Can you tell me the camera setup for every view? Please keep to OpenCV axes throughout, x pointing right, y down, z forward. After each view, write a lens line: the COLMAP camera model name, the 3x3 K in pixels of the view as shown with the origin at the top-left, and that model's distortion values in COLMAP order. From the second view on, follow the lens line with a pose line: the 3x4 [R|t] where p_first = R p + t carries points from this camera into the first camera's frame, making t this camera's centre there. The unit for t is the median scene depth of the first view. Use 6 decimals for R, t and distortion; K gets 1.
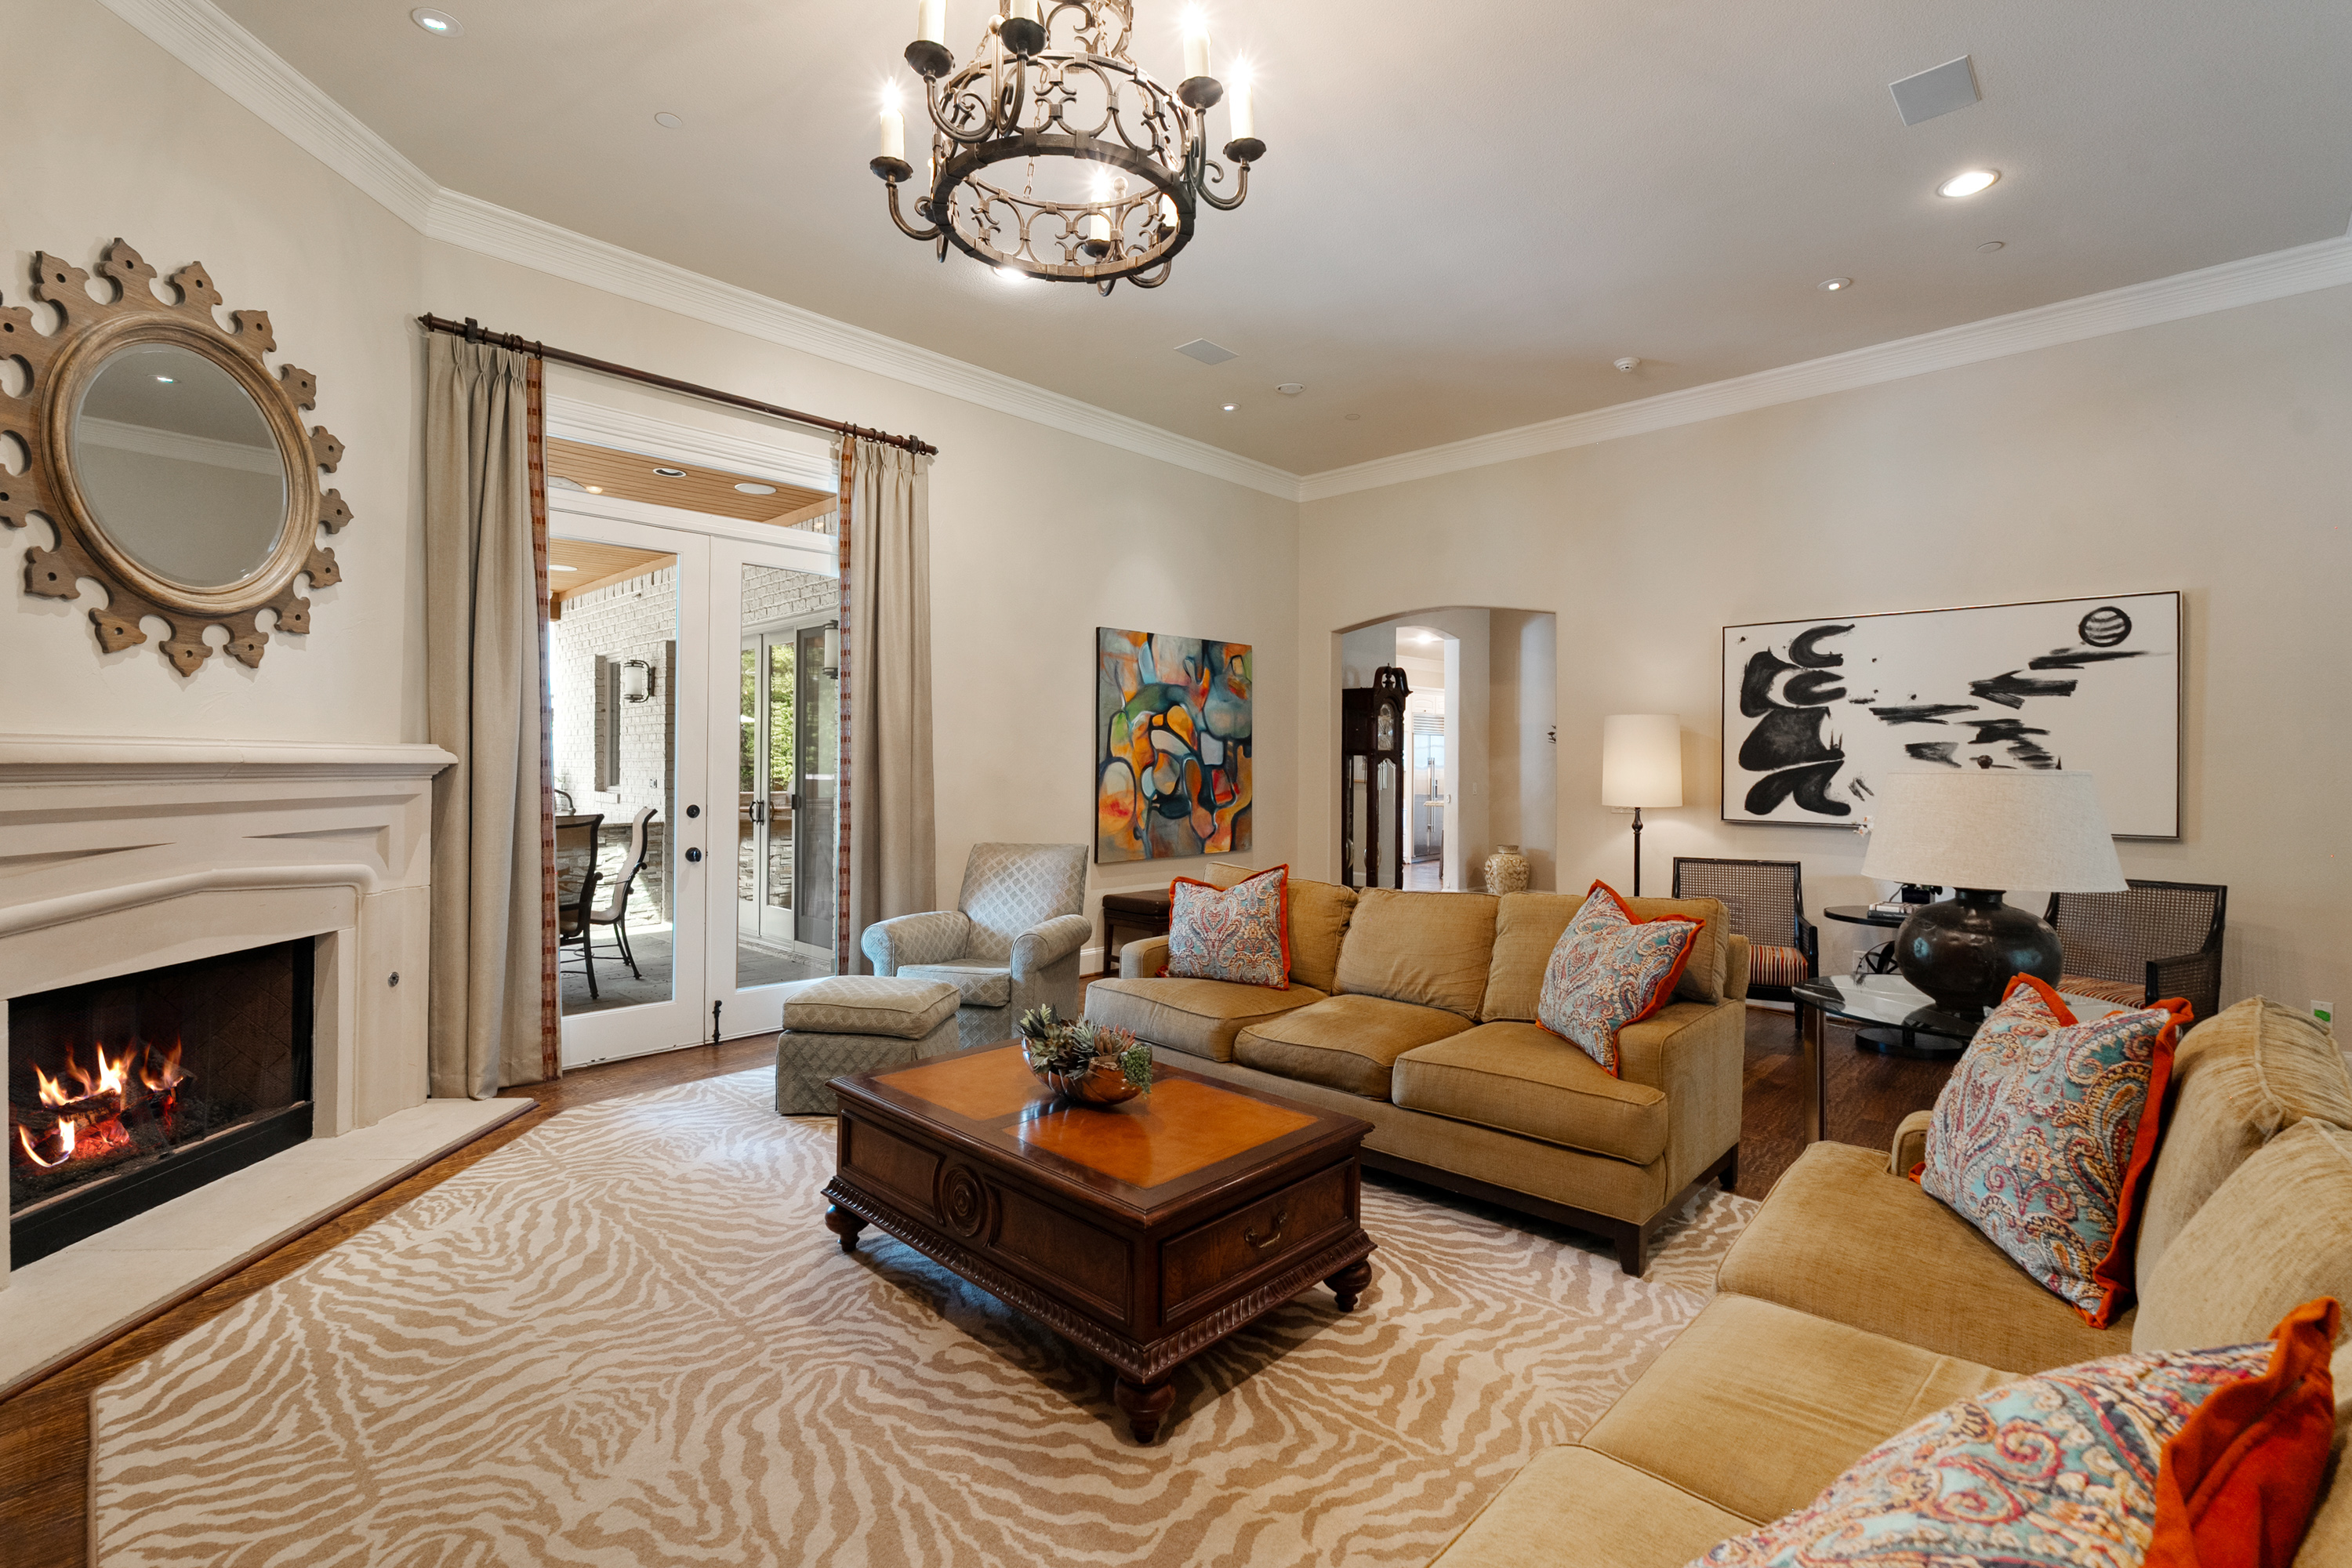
lens RADIAL K [[1060.8, 0, 1184.5], [0, 1060.8, 752.5], [0, 0, 1]] dist [-0.009608, -0.000072]
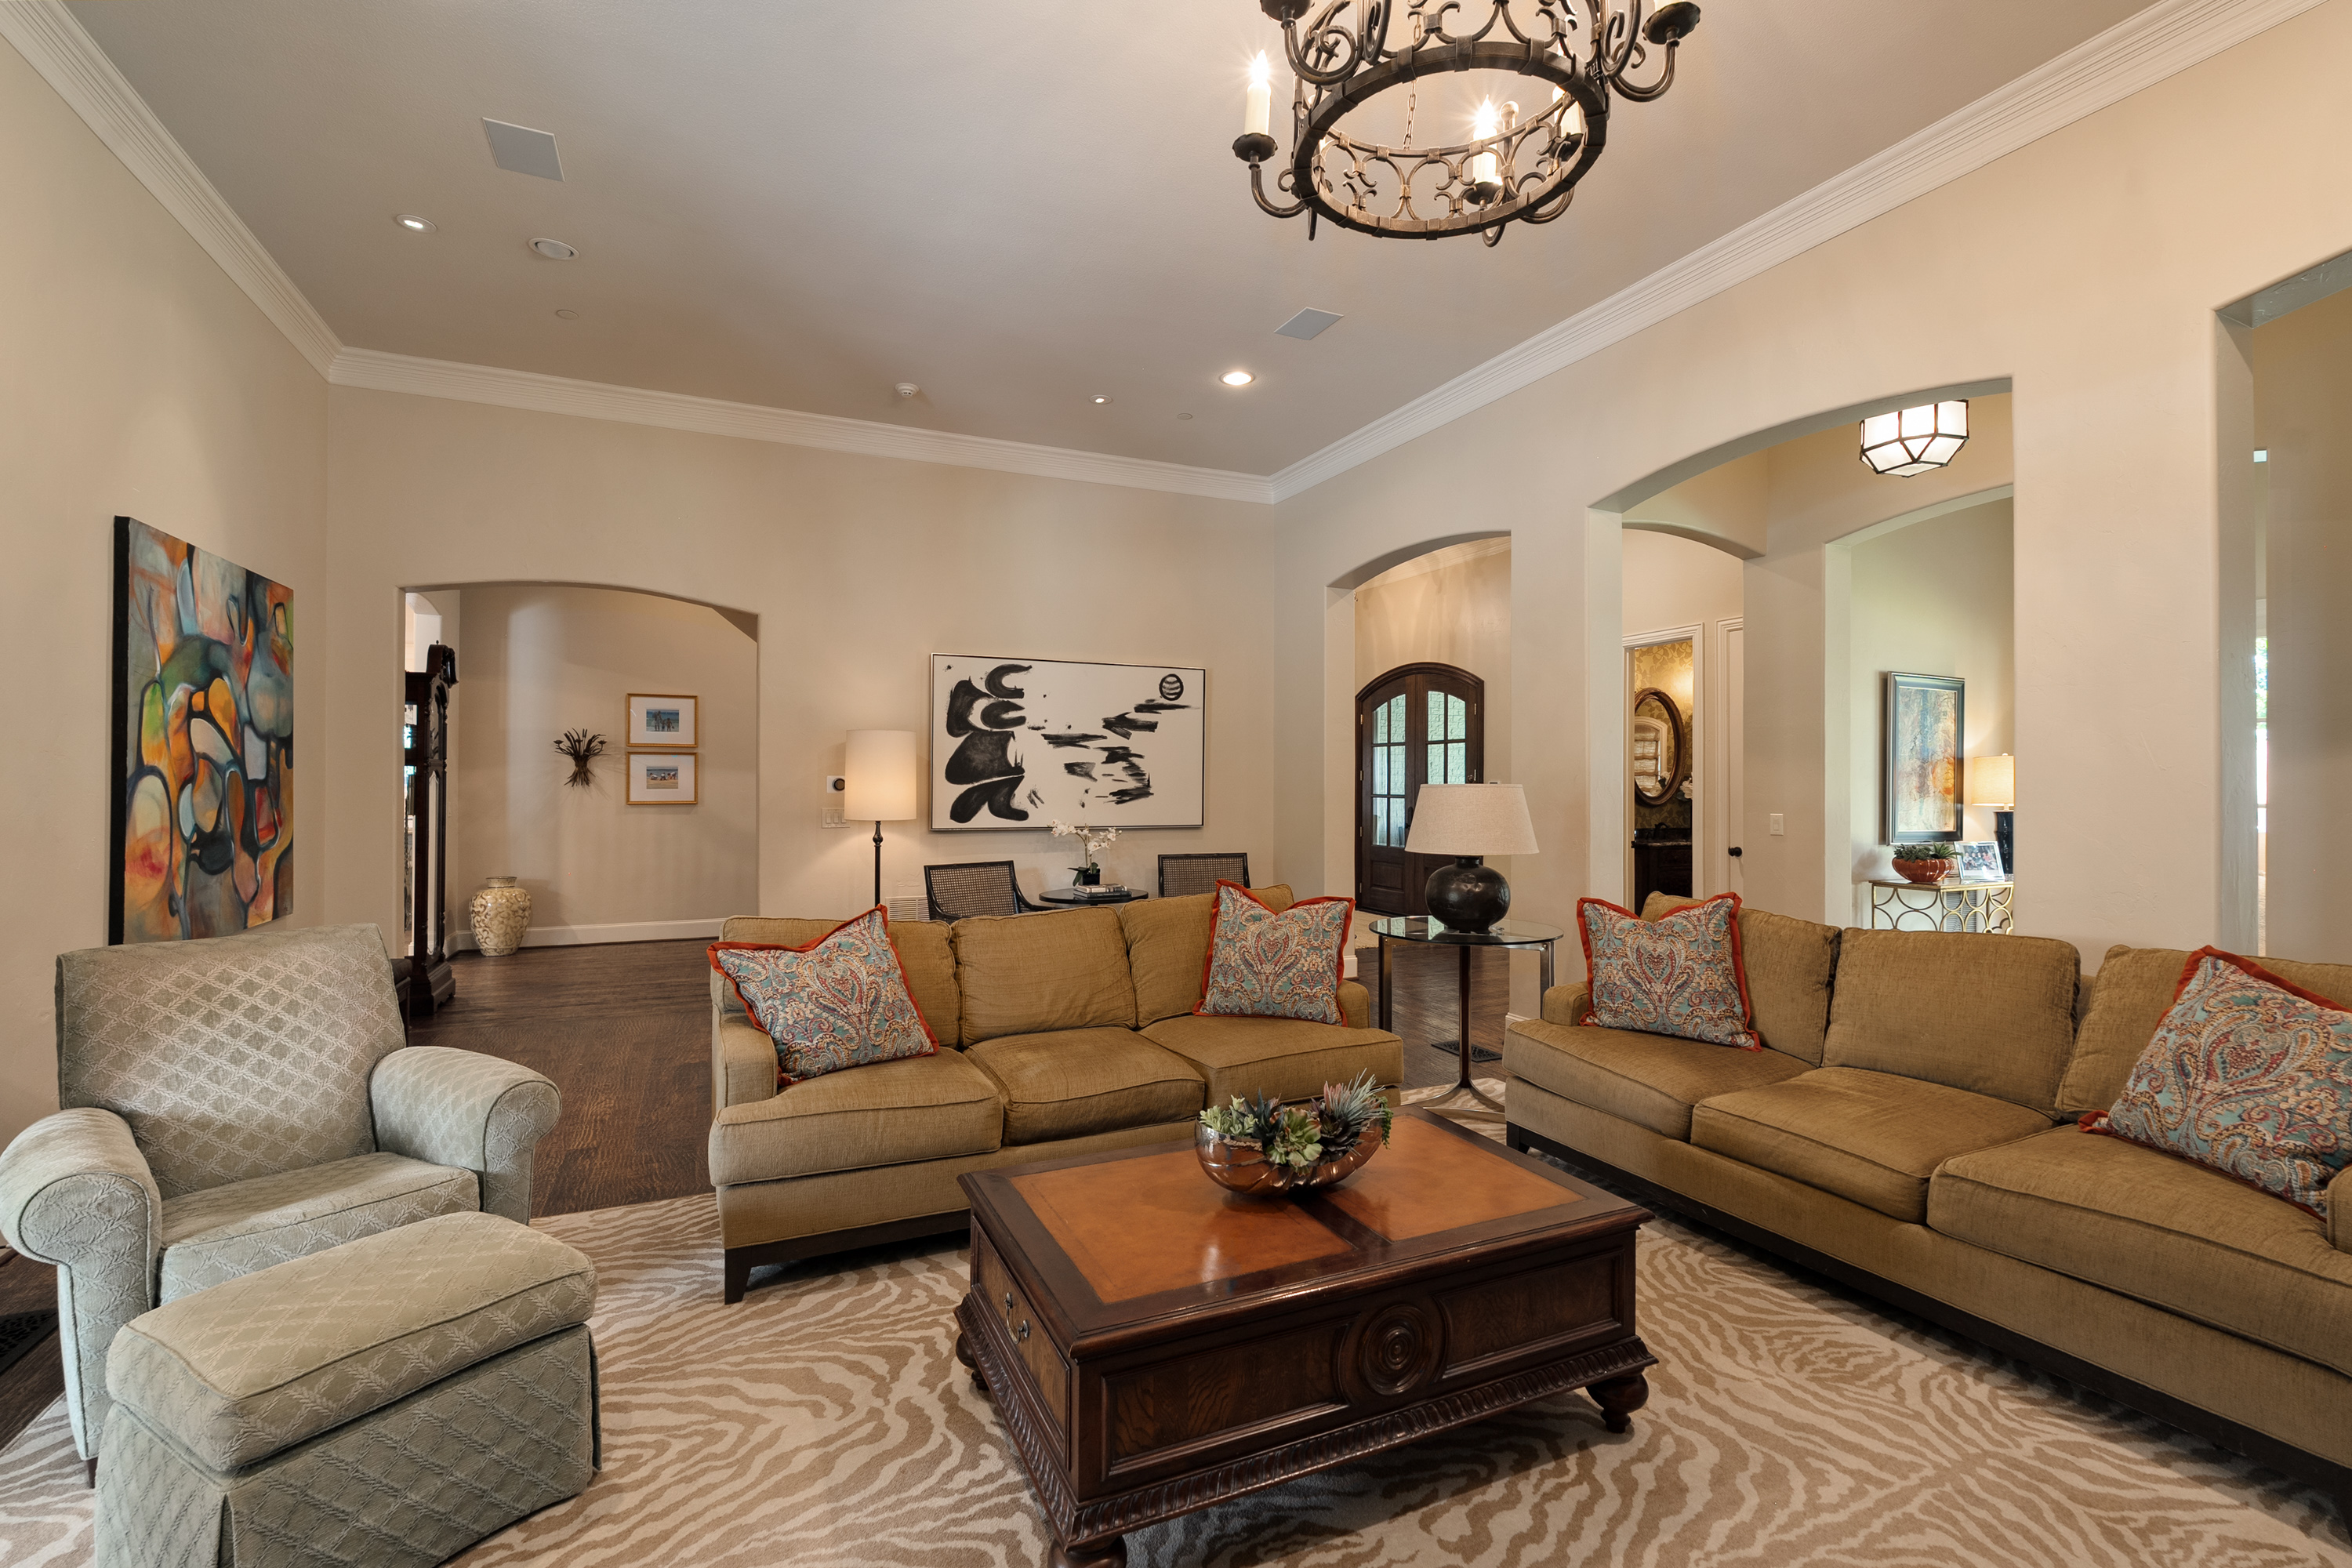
lens RADIAL K [[1029.0, 0, 1188.2], [0, 1029.0, 786.5], [0, 0, 1]] dist [-0.005848, 0.000067]
pose [[0.366694, -0.008223, 0.930305, -0.409640], [-0.011422, 0.999846, 0.013340, 0.002009], [-0.930271, -0.015517, 0.366544, 0.373574]]
